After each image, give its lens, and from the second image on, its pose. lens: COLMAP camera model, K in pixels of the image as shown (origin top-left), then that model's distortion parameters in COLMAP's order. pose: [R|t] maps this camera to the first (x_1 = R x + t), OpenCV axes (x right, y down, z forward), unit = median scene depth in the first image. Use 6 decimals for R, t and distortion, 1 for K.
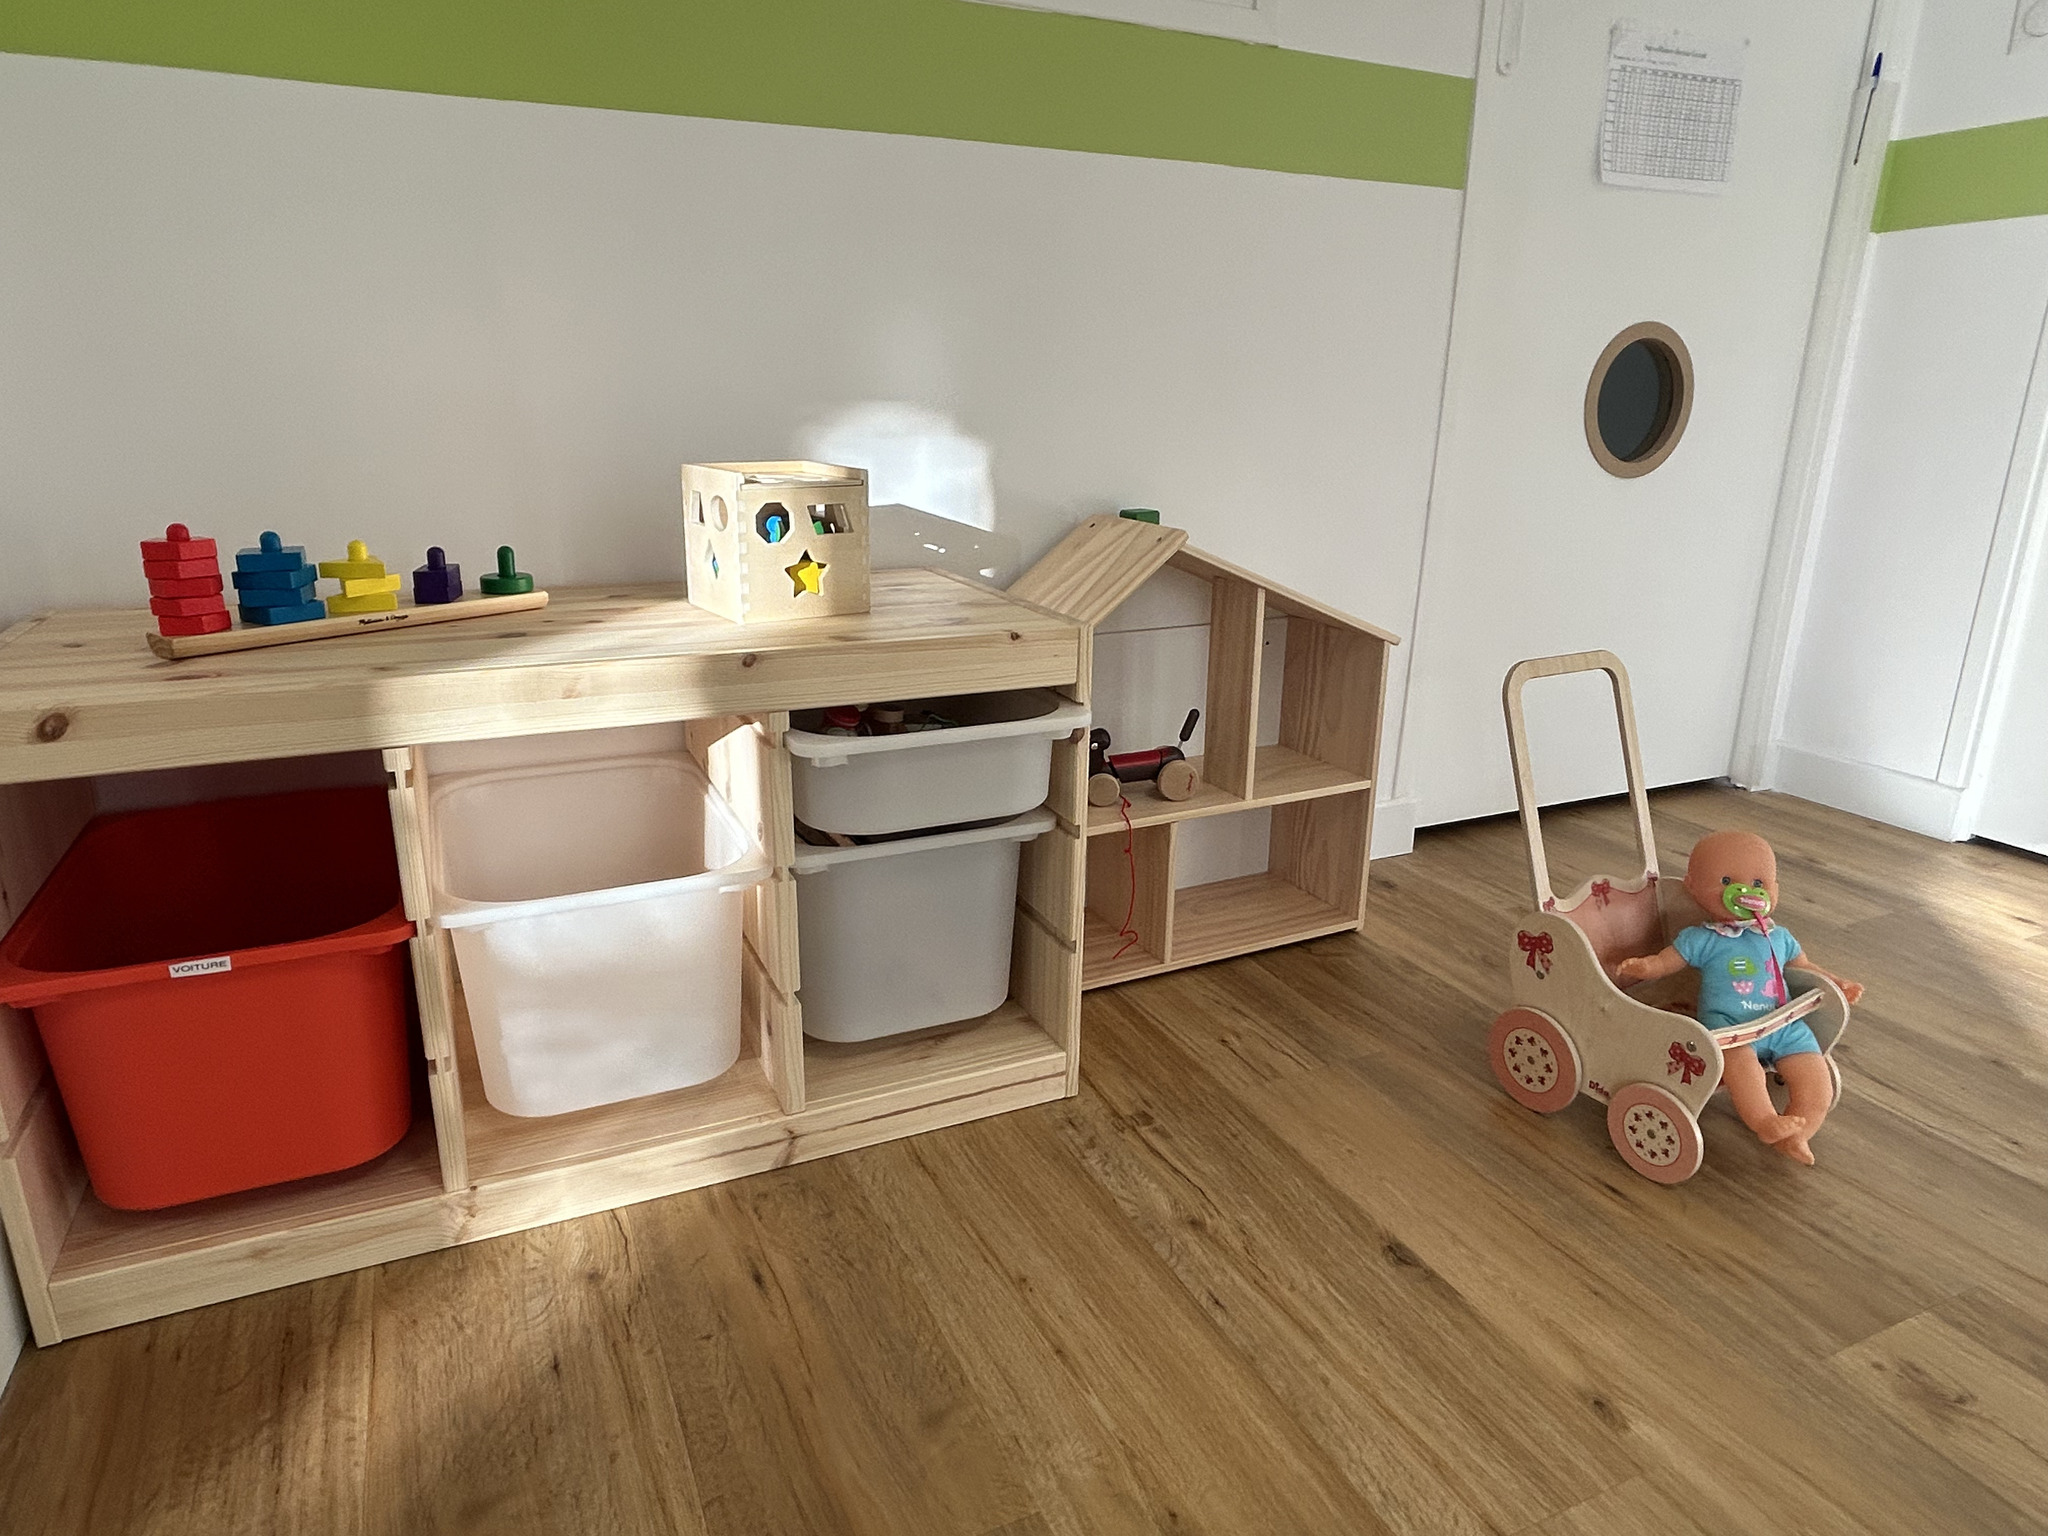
lens RADIAL K [[1255.6, 0, 1024.6], [0, 1255.6, 774.0], [0, 0, 1]] dist [-0.004368, -0.001451]
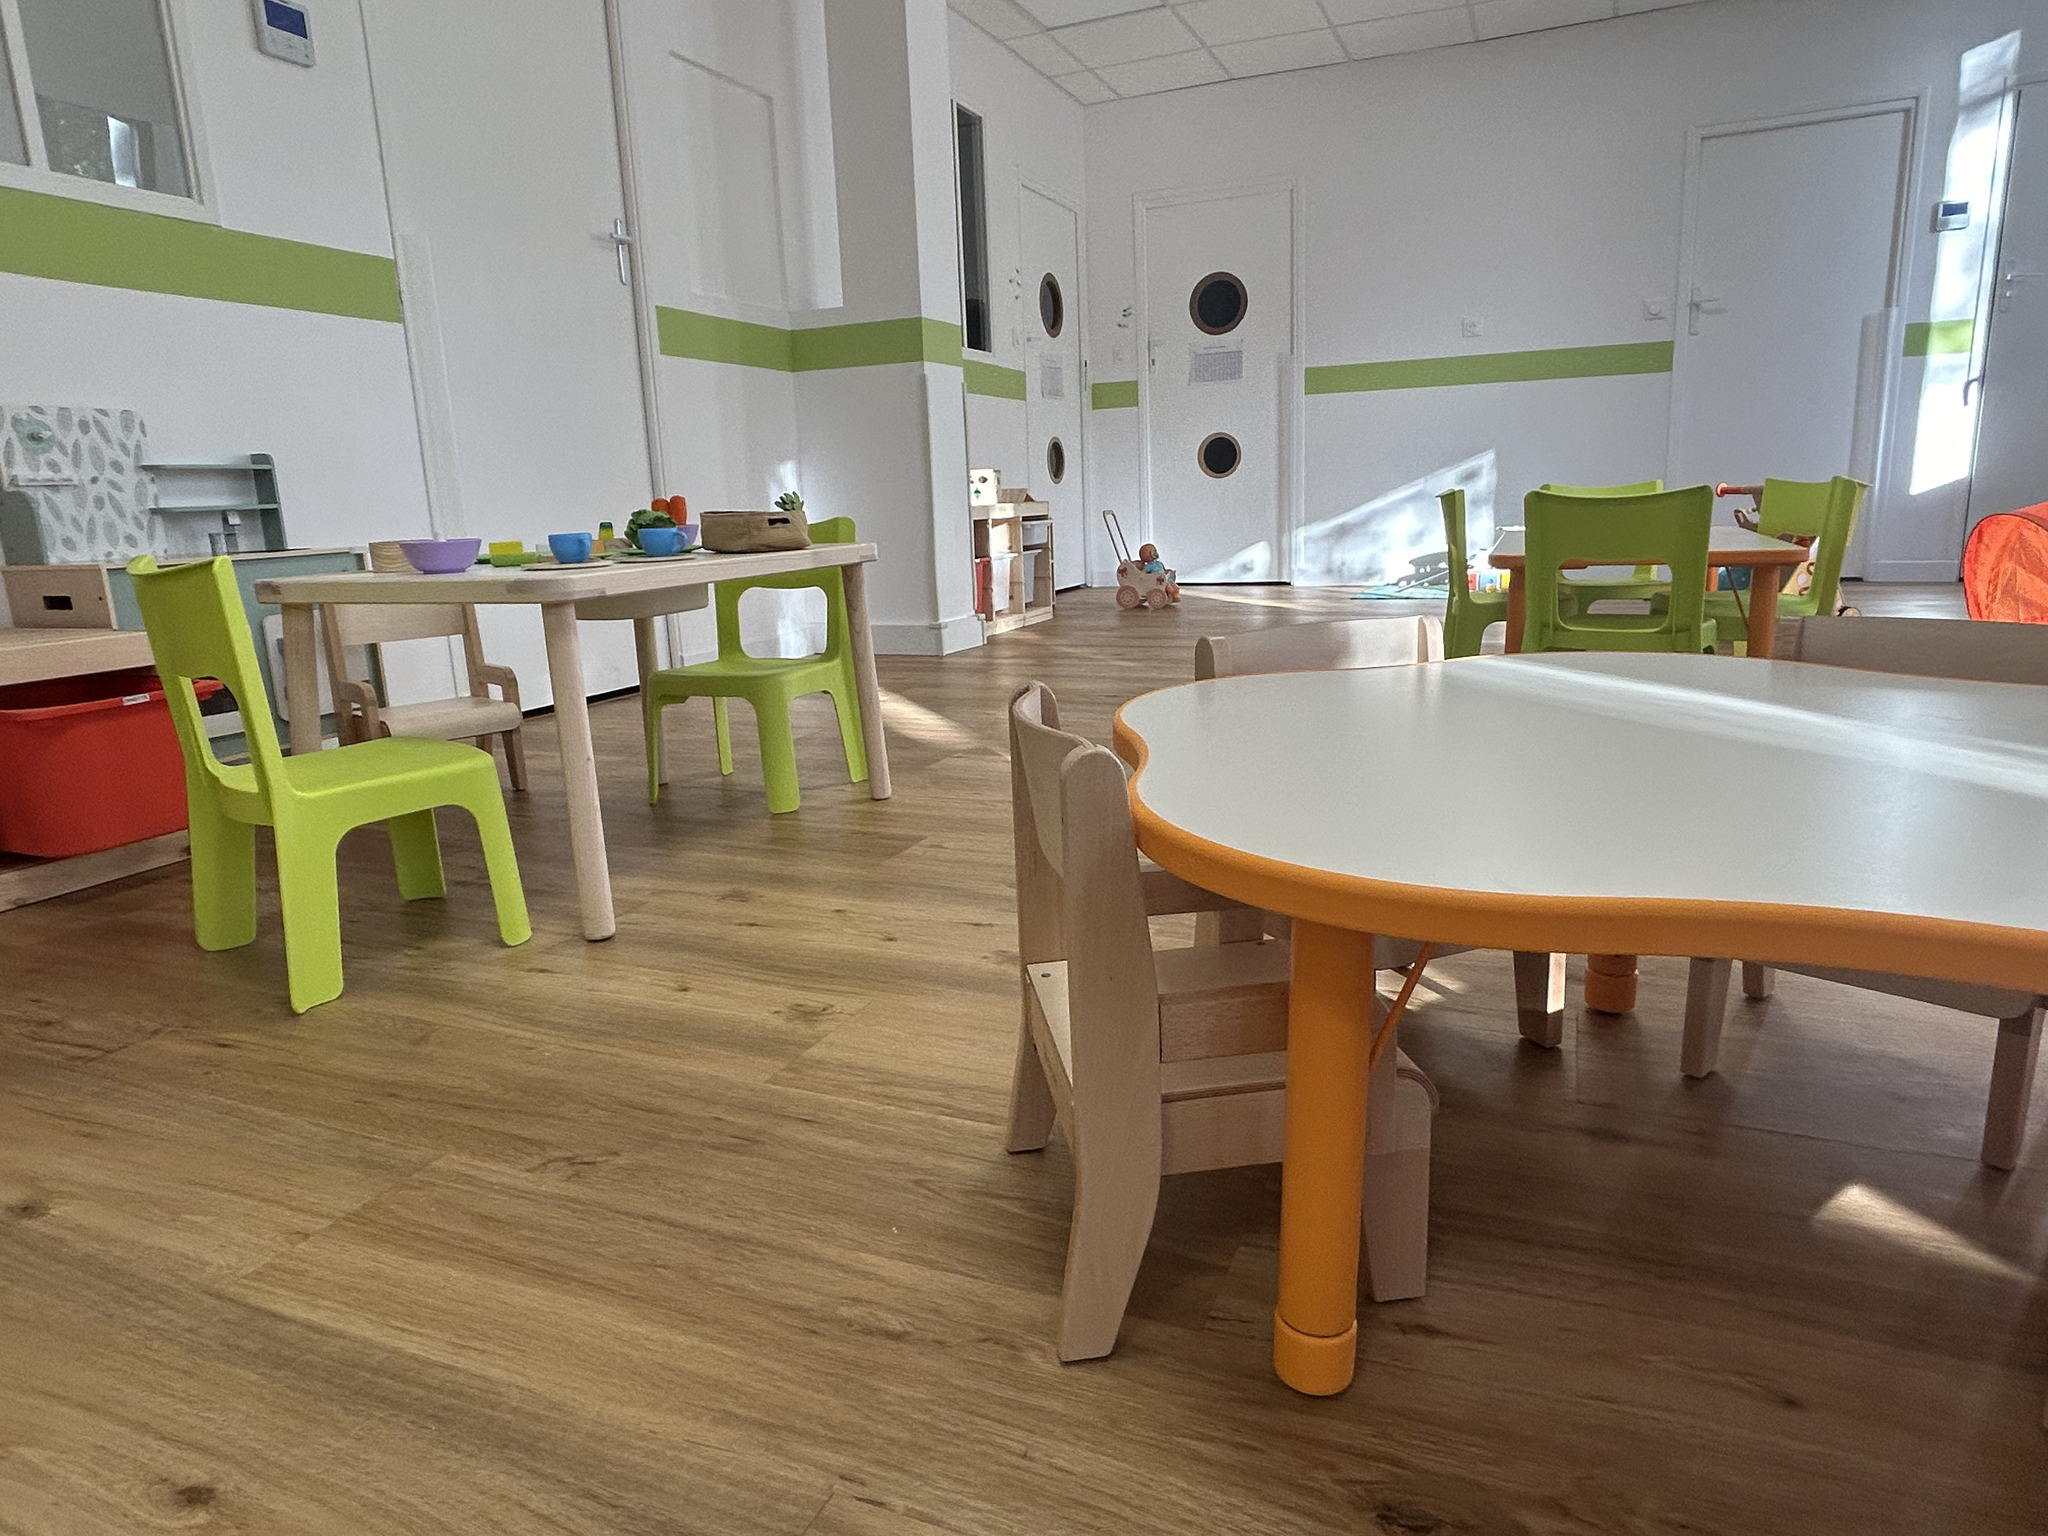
lens RADIAL K [[1255.6, 0, 1024.6], [0, 1255.6, 774.0], [0, 0, 1]] dist [-0.004368, -0.001451]
pose [[0.737969, -0.185897, 0.648725, -2.929402], [0.248317, 0.968667, -0.004899, 0.784052], [-0.627488, 0.164704, 0.761007, -2.091852]]
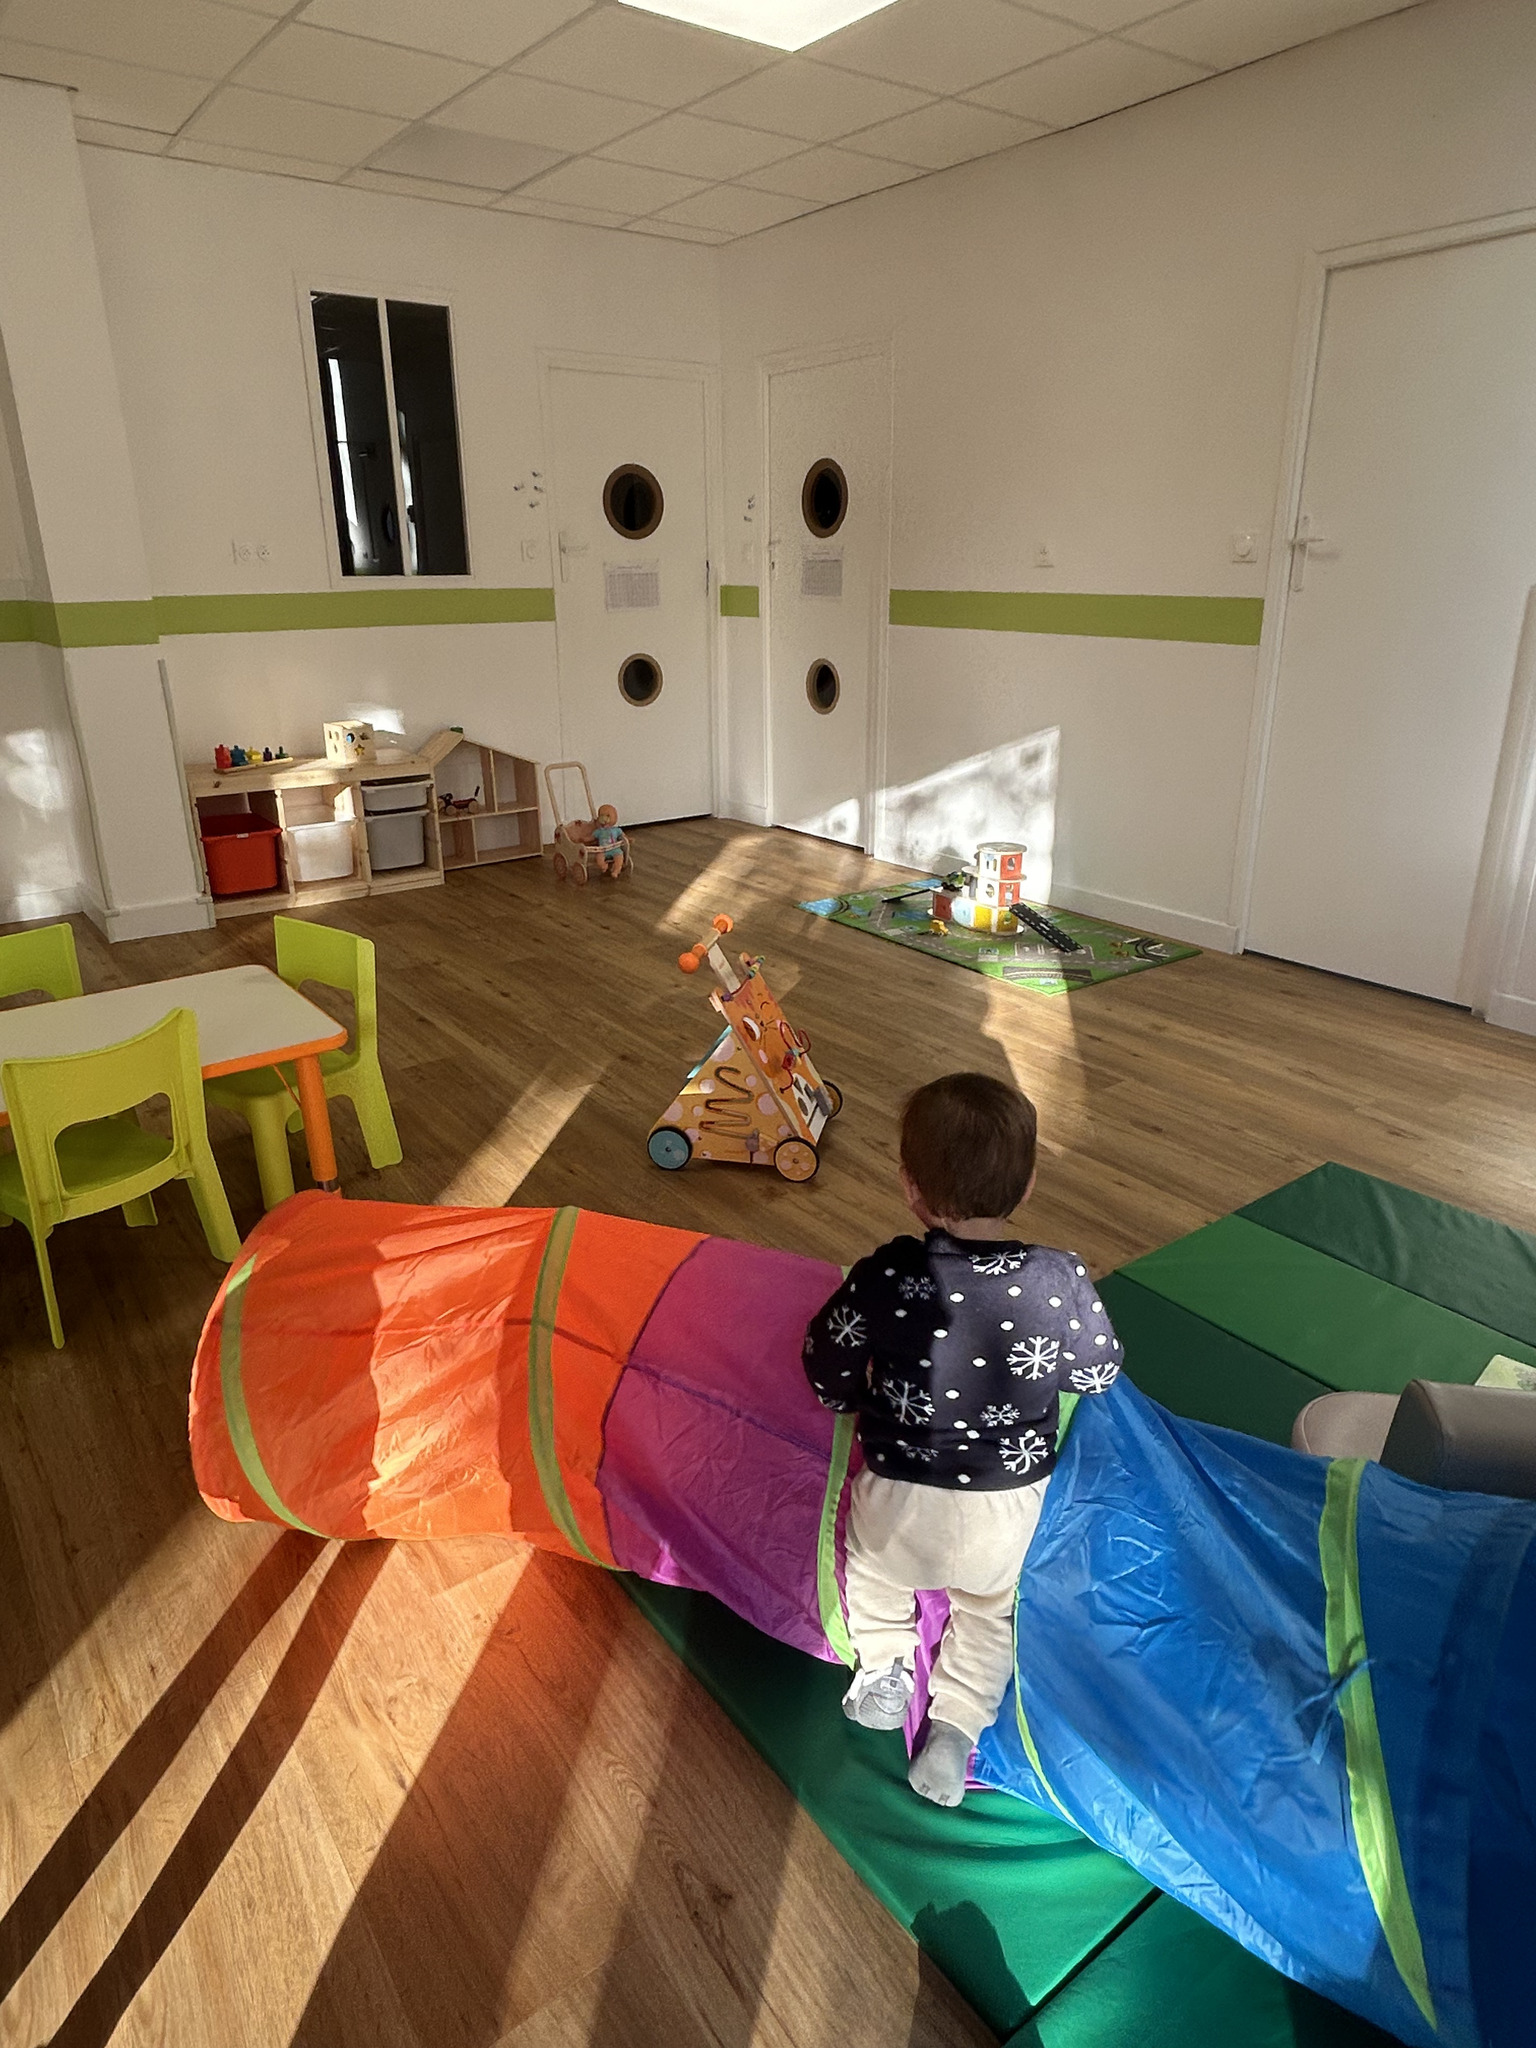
lens RADIAL K [[1255.6, 0, 775.6], [0, 1255.6, 1020.3], [0, 0, 1]] dist [-0.004368, -0.001451]
pose [[0.977494, -0.087451, 0.191985, 0.267956], [0.078471, 0.995458, 0.053906, 0.564409], [-0.195827, -0.037627, 0.979916, -3.087076]]
